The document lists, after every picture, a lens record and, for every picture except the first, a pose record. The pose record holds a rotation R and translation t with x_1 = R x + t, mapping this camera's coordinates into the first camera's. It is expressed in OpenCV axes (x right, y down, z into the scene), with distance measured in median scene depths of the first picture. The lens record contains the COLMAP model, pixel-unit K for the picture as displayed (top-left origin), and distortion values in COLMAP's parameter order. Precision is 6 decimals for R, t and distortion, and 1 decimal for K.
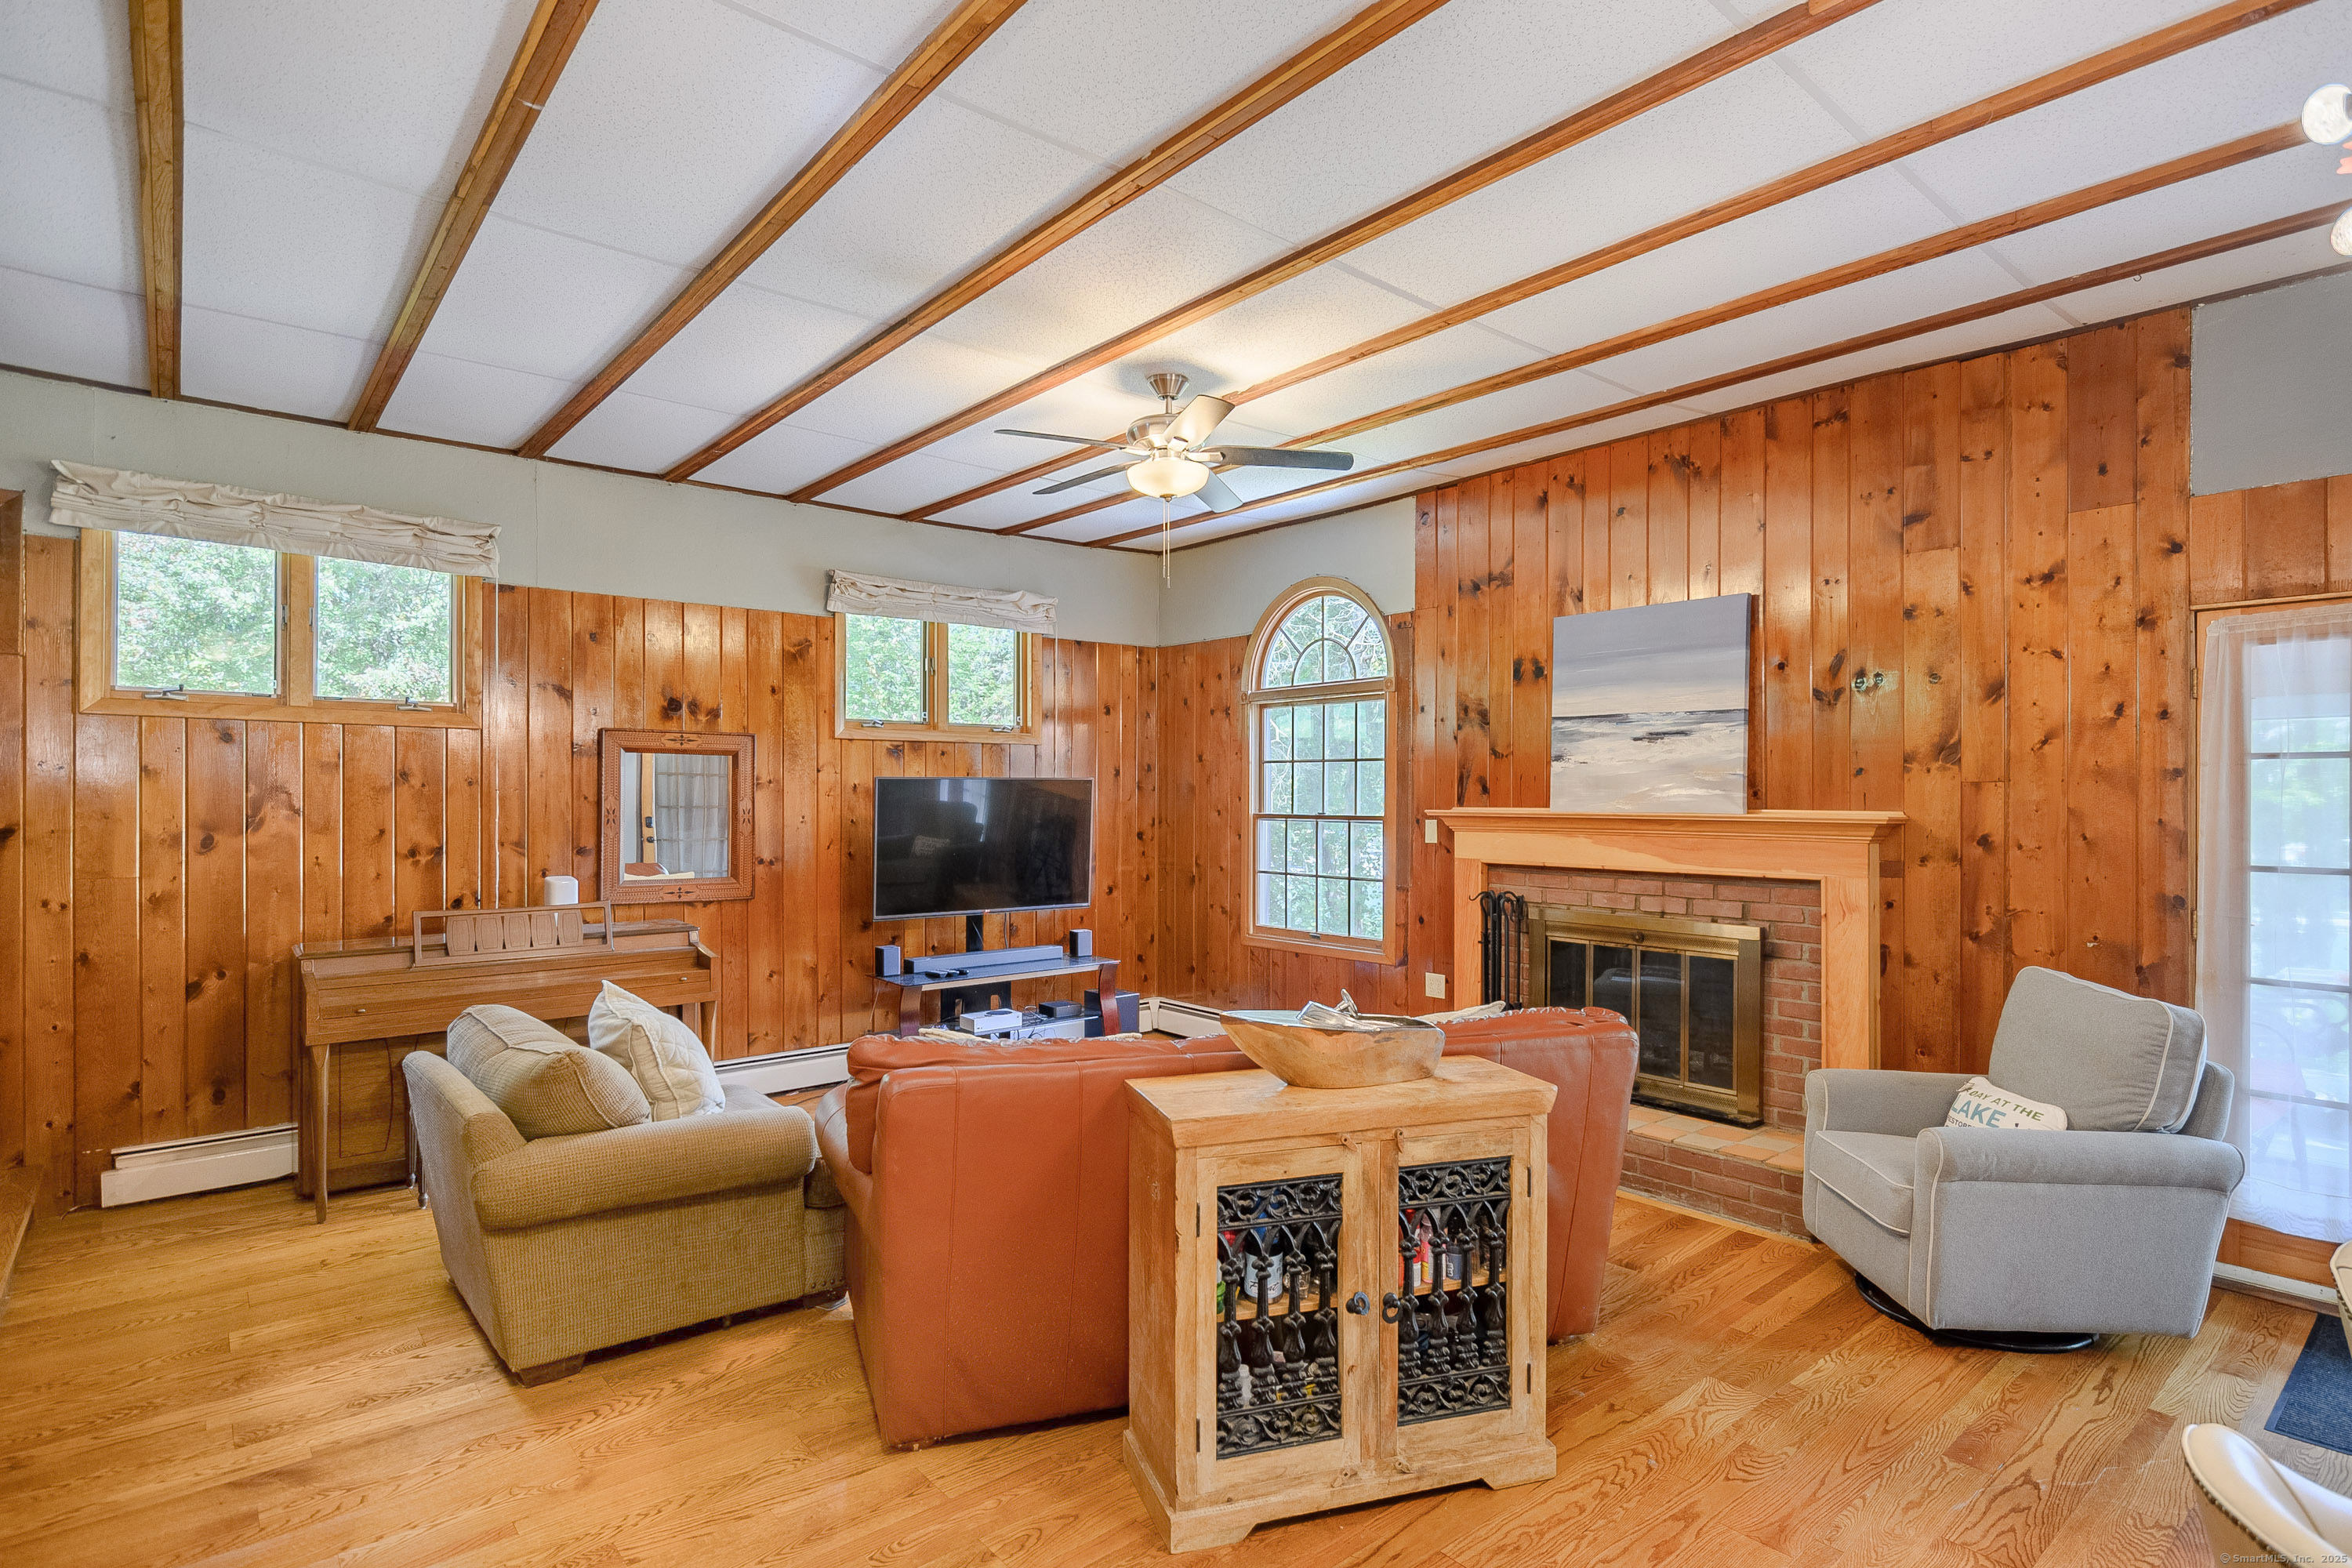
lens RADIAL K [[1175.0, 0, 1183.4], [0, 1175.0, 797.0], [0, 0, 1]] dist [-0.001262, -0.000186]
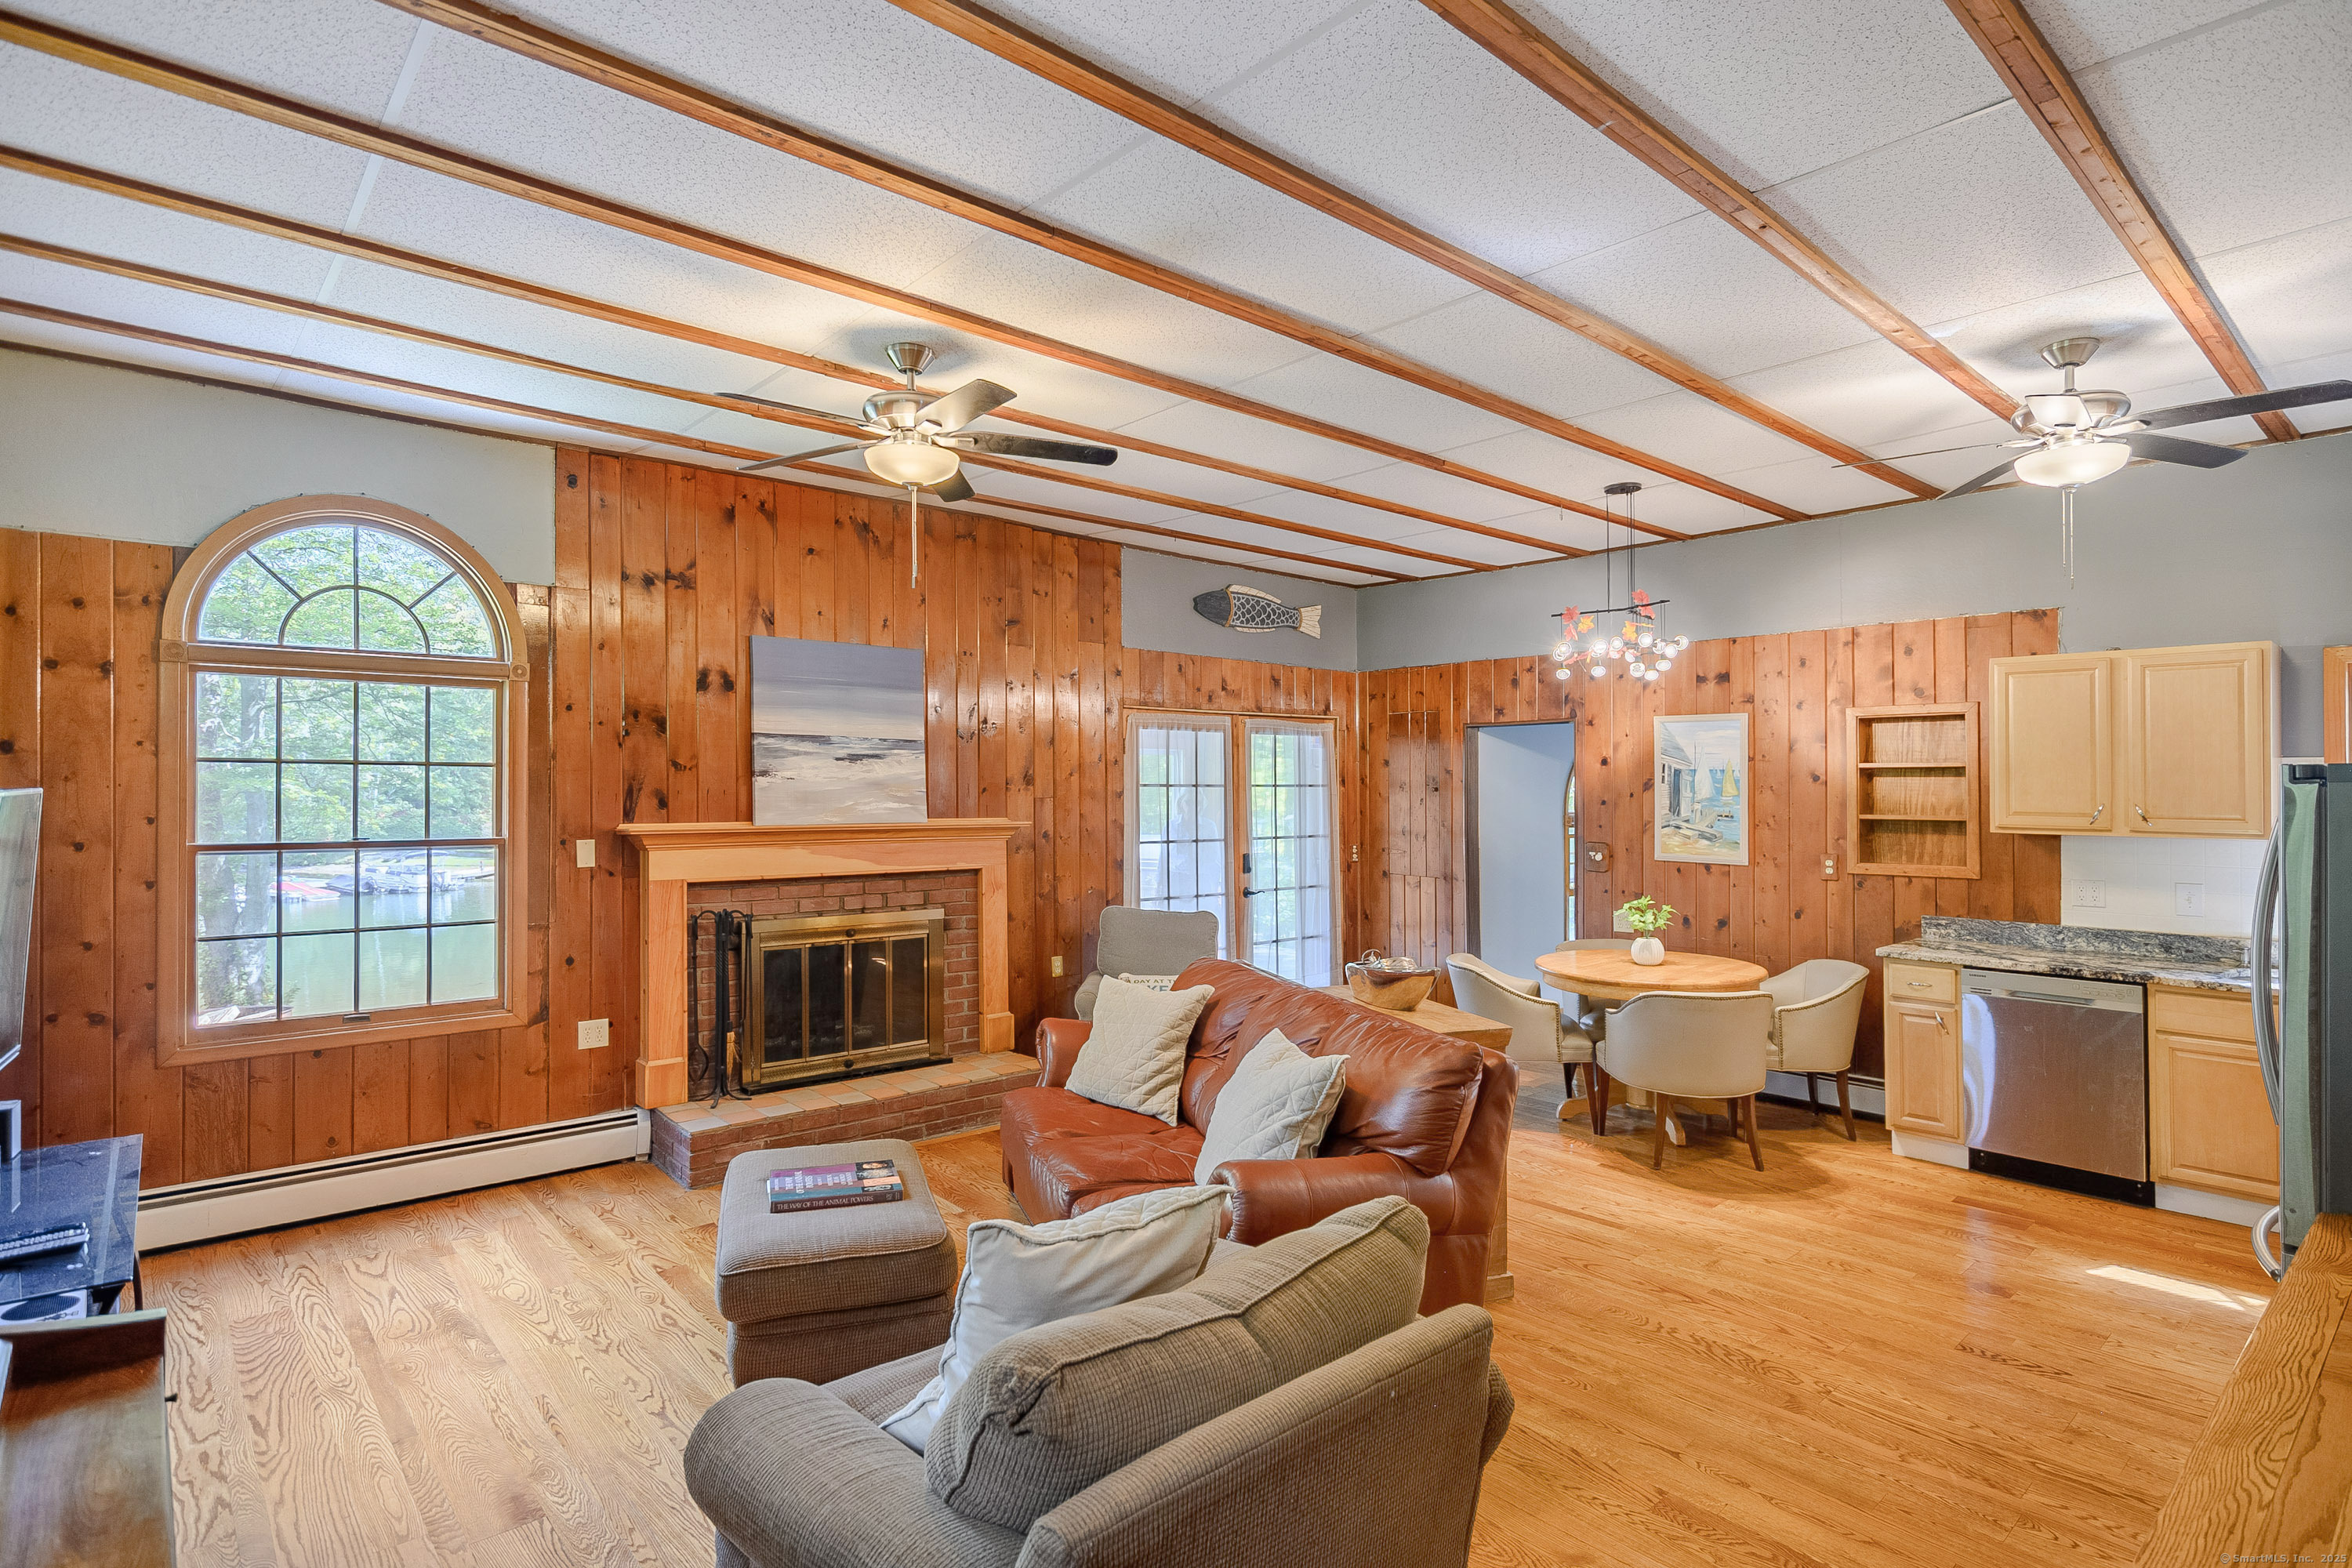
lens RADIAL K [[1194.6, 0, 1185.6], [0, 1194.6, 777.0], [0, 0, 1]] dist [-0.002714, -0.000245]
pose [[-0.014168, 0.008044, 0.999867, -0.741860], [-0.004127, 0.999959, -0.008103, -0.023191], [-0.999891, -0.004242, -0.014135, 0.653698]]
